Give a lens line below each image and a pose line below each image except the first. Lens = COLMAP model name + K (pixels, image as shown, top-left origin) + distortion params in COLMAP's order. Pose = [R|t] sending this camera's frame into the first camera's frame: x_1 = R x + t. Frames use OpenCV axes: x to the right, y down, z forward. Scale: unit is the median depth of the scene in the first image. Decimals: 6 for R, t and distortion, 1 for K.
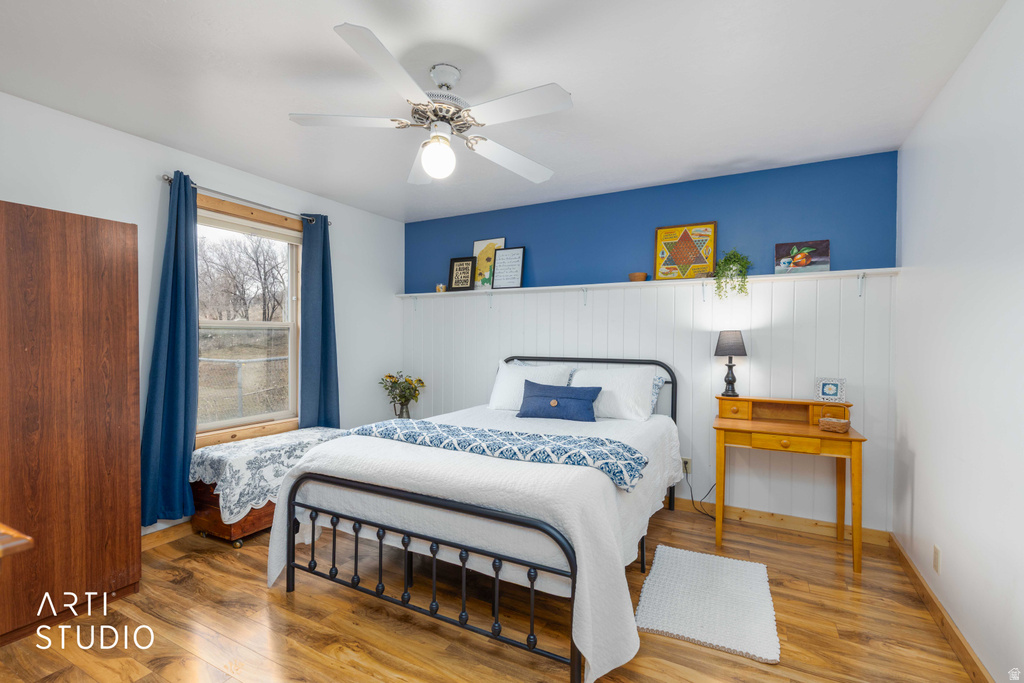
lens RADIAL K [[459.3, 0, 510.1], [0, 459.3, 343.6], [0, 0, 1]] dist [0.003600, 0.000538]
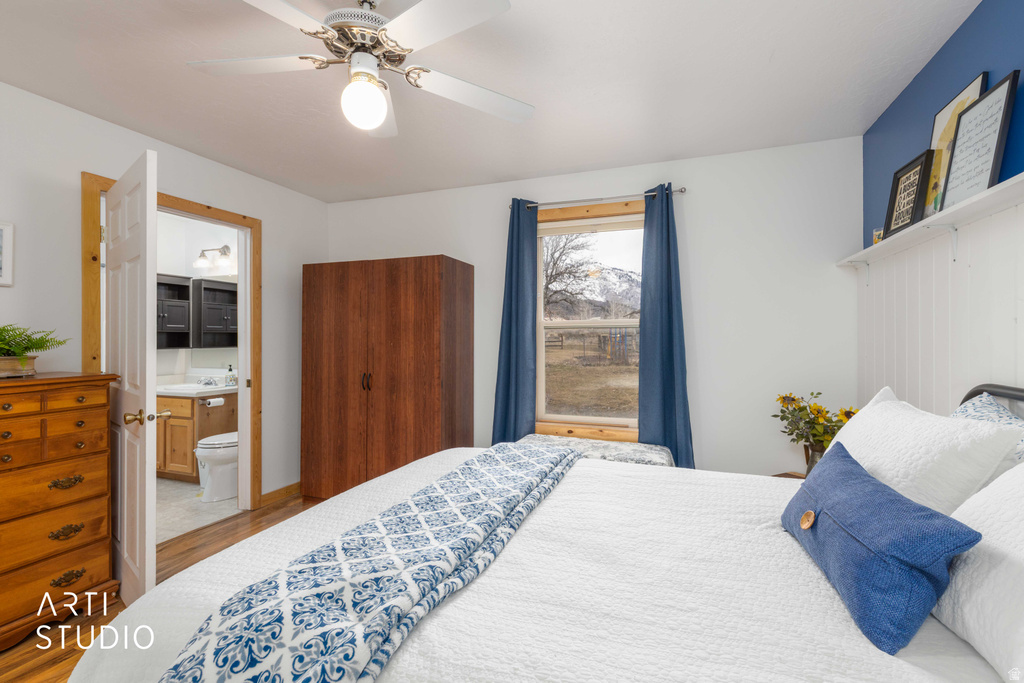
lens RADIAL K [[463.7, 0, 510.9], [0, 463.7, 333.3], [0, 0, 1]] dist [0.005950, 0.000138]
pose [[0.133224, -0.010615, -0.991029, 0.612185], [-0.008983, 0.999889, -0.011918, -0.009387], [0.991045, 0.010490, 0.133113, 1.068626]]
